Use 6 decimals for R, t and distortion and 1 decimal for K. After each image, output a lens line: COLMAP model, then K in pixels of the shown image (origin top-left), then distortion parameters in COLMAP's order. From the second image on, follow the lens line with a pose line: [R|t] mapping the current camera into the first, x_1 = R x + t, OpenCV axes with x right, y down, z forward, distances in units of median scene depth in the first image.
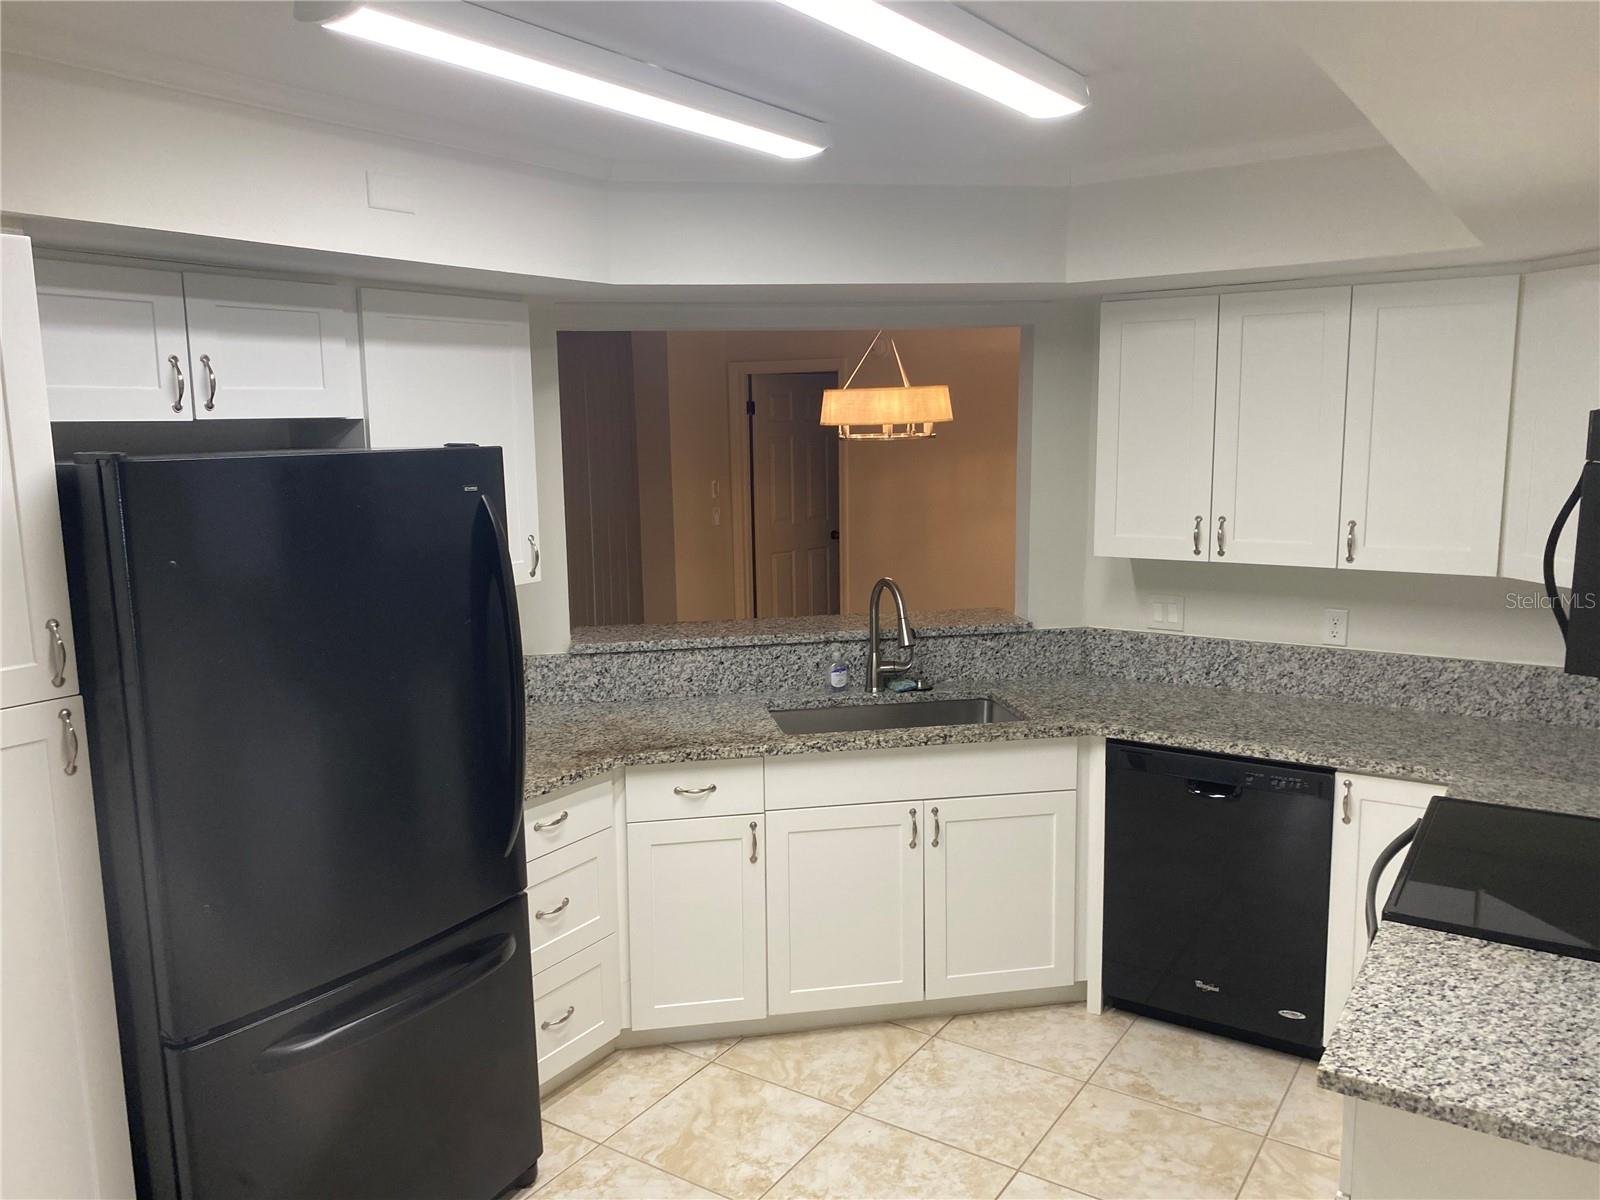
lens RADIAL K [[1217.0, 0, 788.8], [0, 1217.0, 605.7], [0, 0, 1]] dist [0.028947, -0.032330]
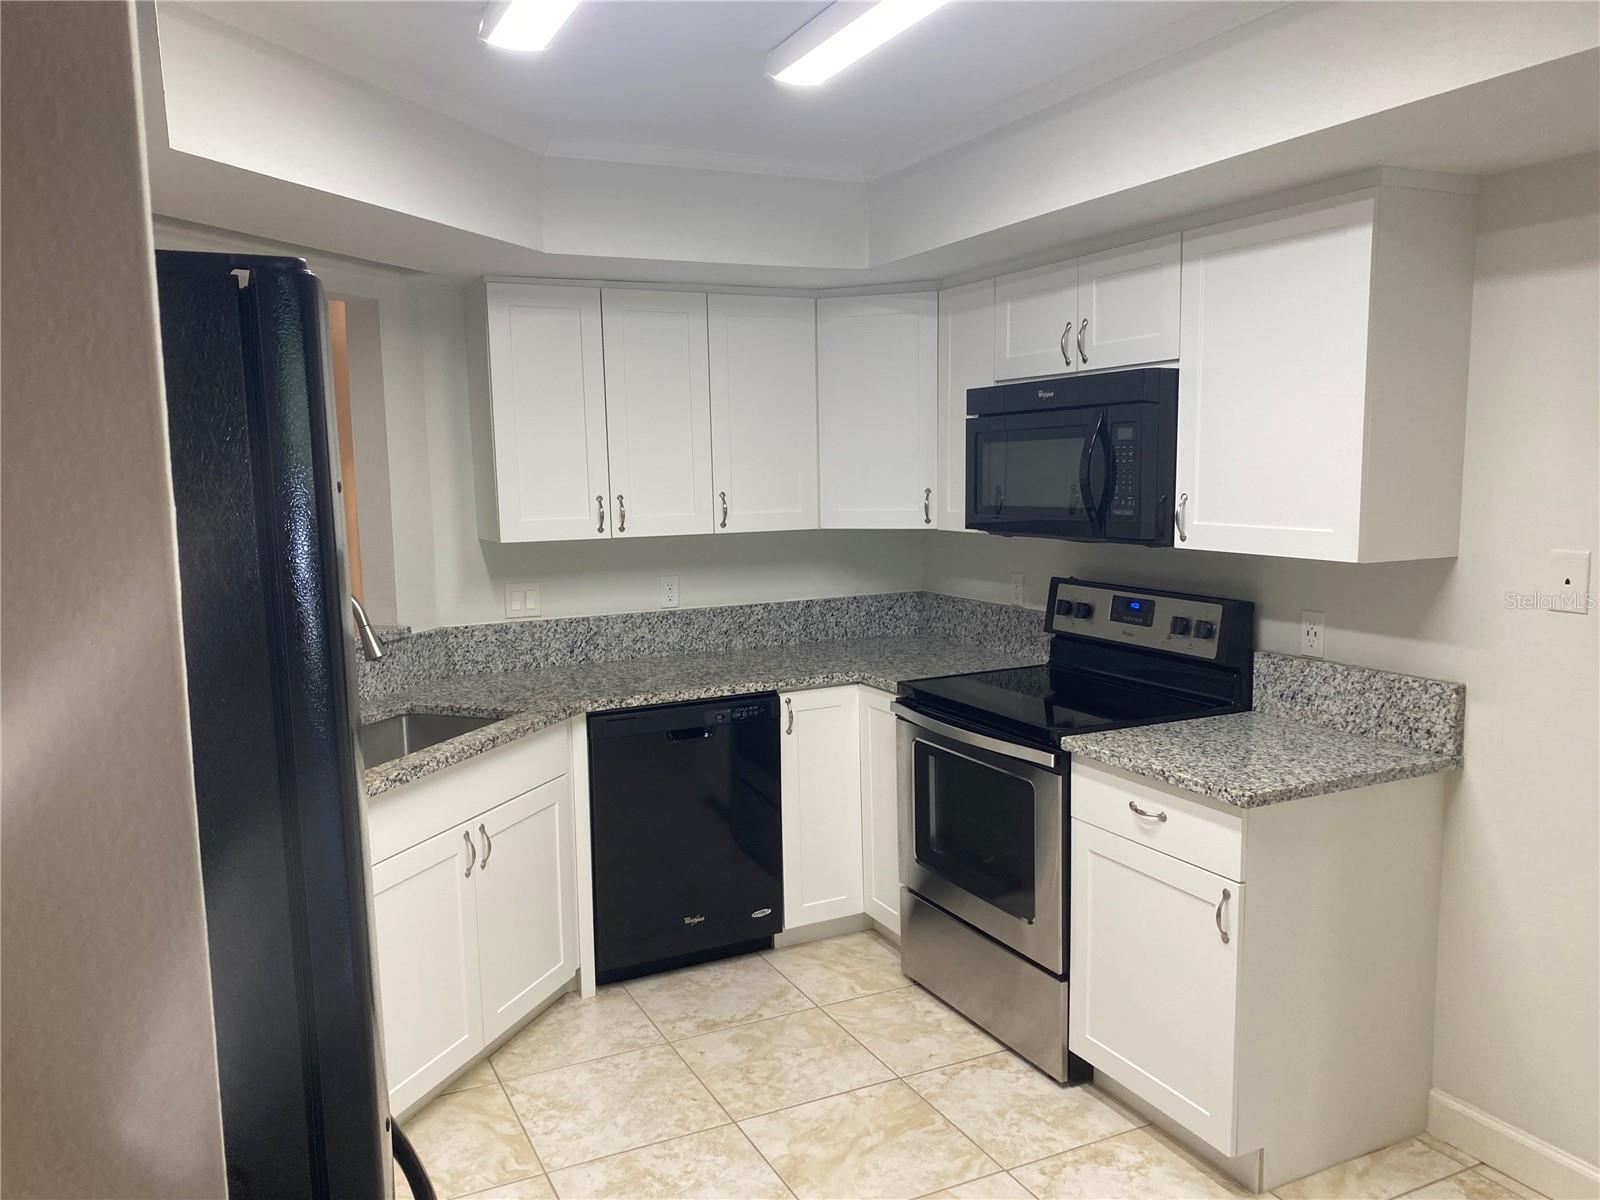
lens RADIAL K [[1217.0, 0, 789.4], [0, 1217.0, 592.8], [0, 0, 1]] dist [0.028947, -0.032330]
pose [[0.508134, -0.088562, 0.856713, -0.506035], [0.146021, 0.989158, 0.015645, 0.017919], [-0.848809, 0.117149, 0.515557, 0.324227]]
